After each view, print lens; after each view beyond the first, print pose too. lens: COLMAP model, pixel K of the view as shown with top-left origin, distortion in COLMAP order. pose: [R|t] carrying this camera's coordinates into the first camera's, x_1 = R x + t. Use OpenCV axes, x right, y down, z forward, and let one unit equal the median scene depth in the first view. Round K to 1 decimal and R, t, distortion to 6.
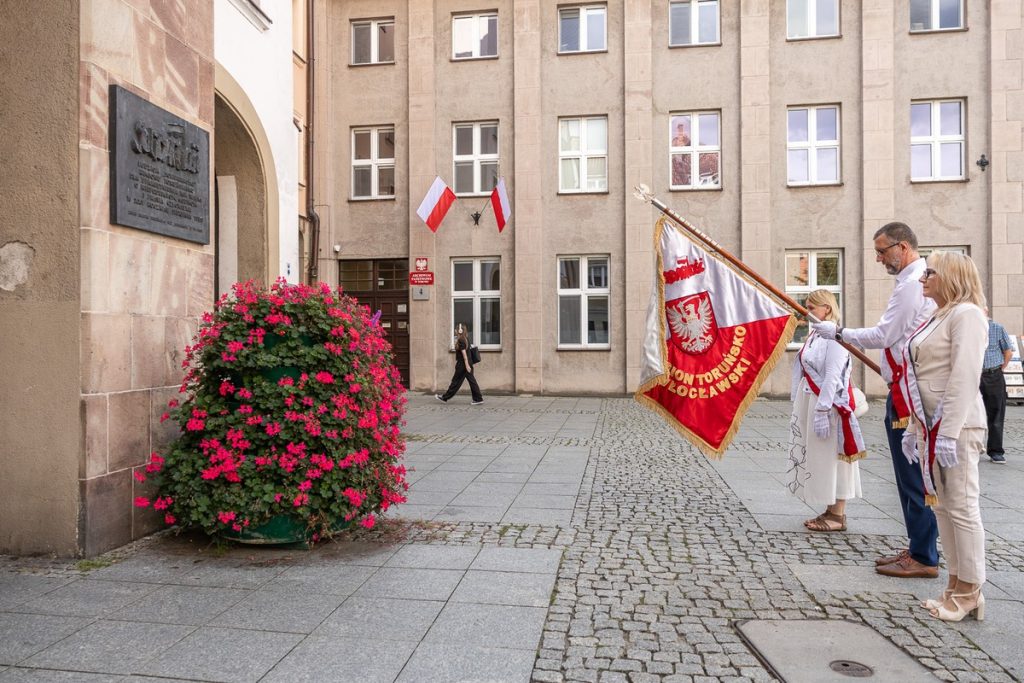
lens RADIAL K [[759.3, 0, 475.8], [0, 759.3, 339.3], [0, 0, 1]] dist [0.000075, 0.003695]
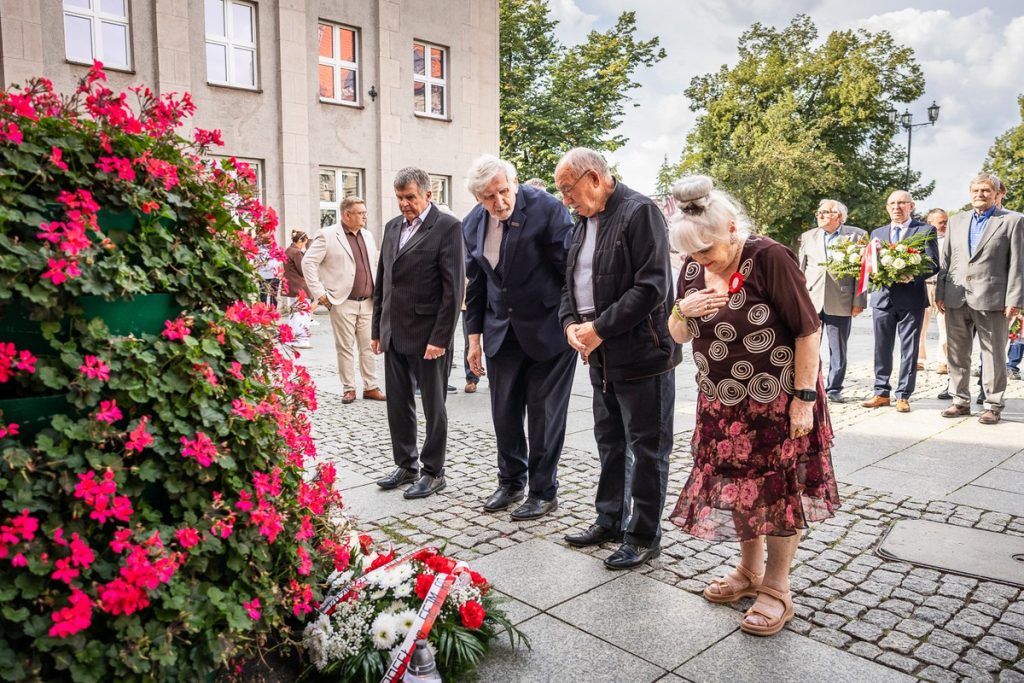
lens RADIAL K [[759.3, 0, 475.8], [0, 759.3, 339.3], [0, 0, 1]] dist [0.000075, 0.003695]
pose [[0.605221, -0.084194, 0.791592, -0.144711], [-0.000565, 0.994346, 0.106191, 0.005317], [-0.796057, -0.064716, 0.601752, 0.194315]]
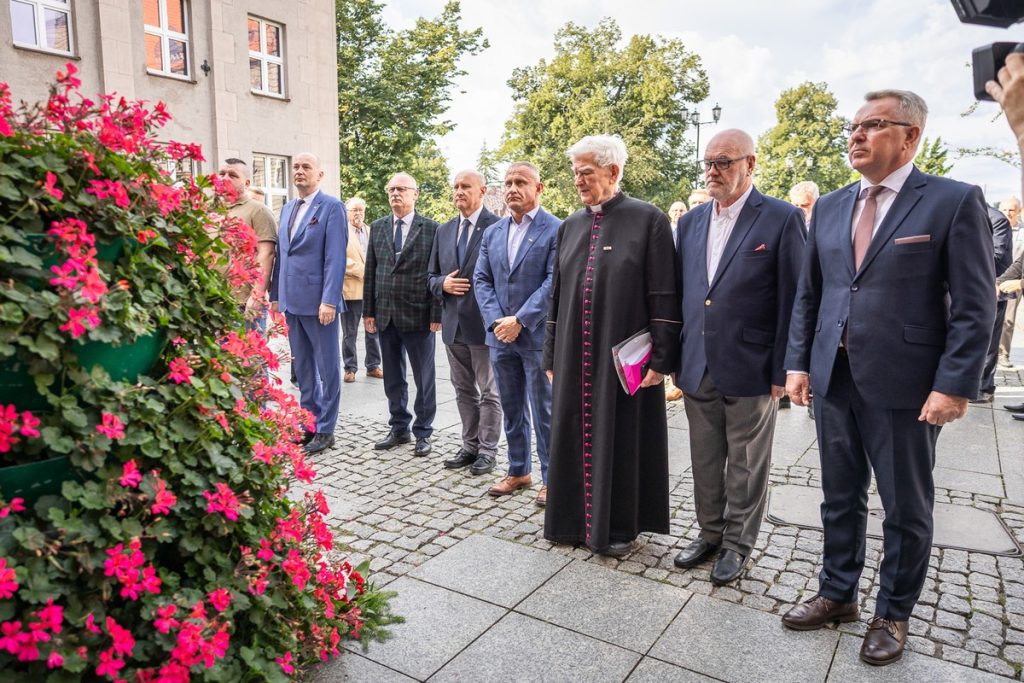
lens RADIAL K [[727.7, 0, 489.9], [0, 727.7, 341.0], [0, 0, 1]] dist [0.001734, 0.000696]
pose [[0.385767, -0.130324, 0.913345, -0.156087], [-0.005058, 0.989659, 0.143349, -0.003053], [-0.922582, -0.059919, 0.381119, 0.224552]]
